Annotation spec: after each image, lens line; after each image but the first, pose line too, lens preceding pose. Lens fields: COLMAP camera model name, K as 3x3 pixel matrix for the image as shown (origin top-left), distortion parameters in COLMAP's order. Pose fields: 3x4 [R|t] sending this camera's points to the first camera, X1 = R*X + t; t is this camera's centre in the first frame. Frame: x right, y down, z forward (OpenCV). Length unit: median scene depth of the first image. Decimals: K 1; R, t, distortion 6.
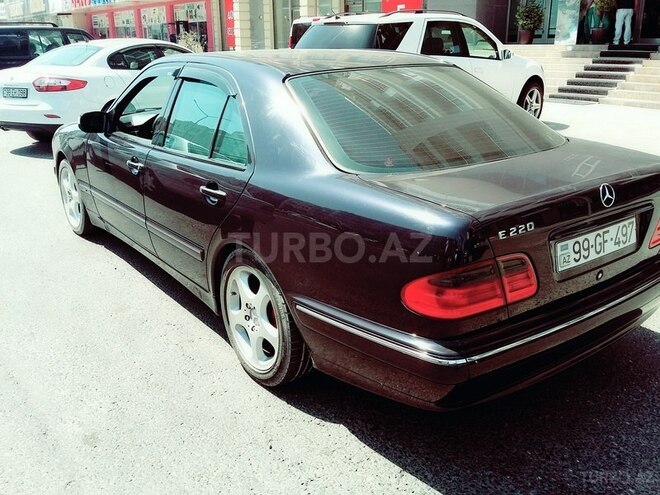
lens RADIAL K [[606.2, 0, 330.0], [0, 606.2, 247.5], [0, 0, 1]] dist [0.091340, -0.174755]
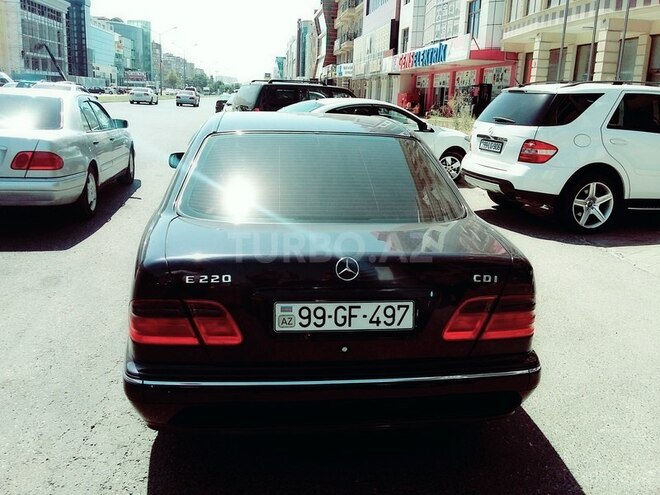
lens RADIAL K [[606.2, 0, 330.0], [0, 606.2, 247.5], [0, 0, 1]] dist [0.091340, -0.174755]
pose [[0.869104, 0.161081, -0.467666, 0.868758], [-0.202932, 0.978370, -0.040141, -0.072554], [0.451084, 0.129791, 0.882993, 0.100981]]
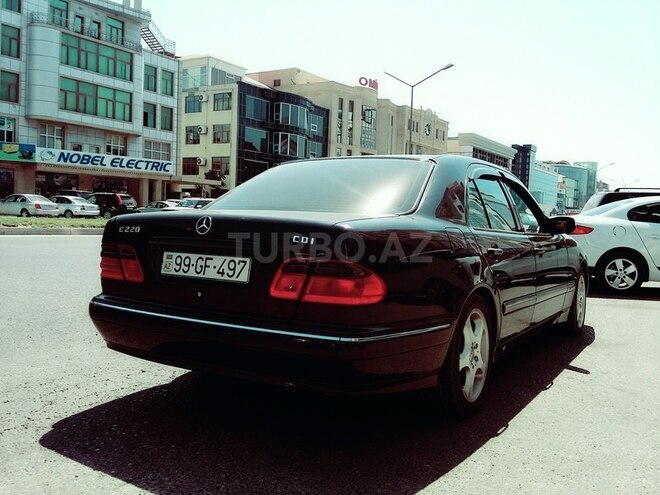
lens RADIAL K [[606.2, 0, 330.0], [0, 606.2, 247.5], [0, 0, 1]] dist [0.091340, -0.174755]
pose [[0.359867, 0.069189, -0.930434, 1.644693], [-0.338050, 0.939155, -0.060911, -0.053297], [0.869608, 0.336453, 0.361361, 0.778273]]
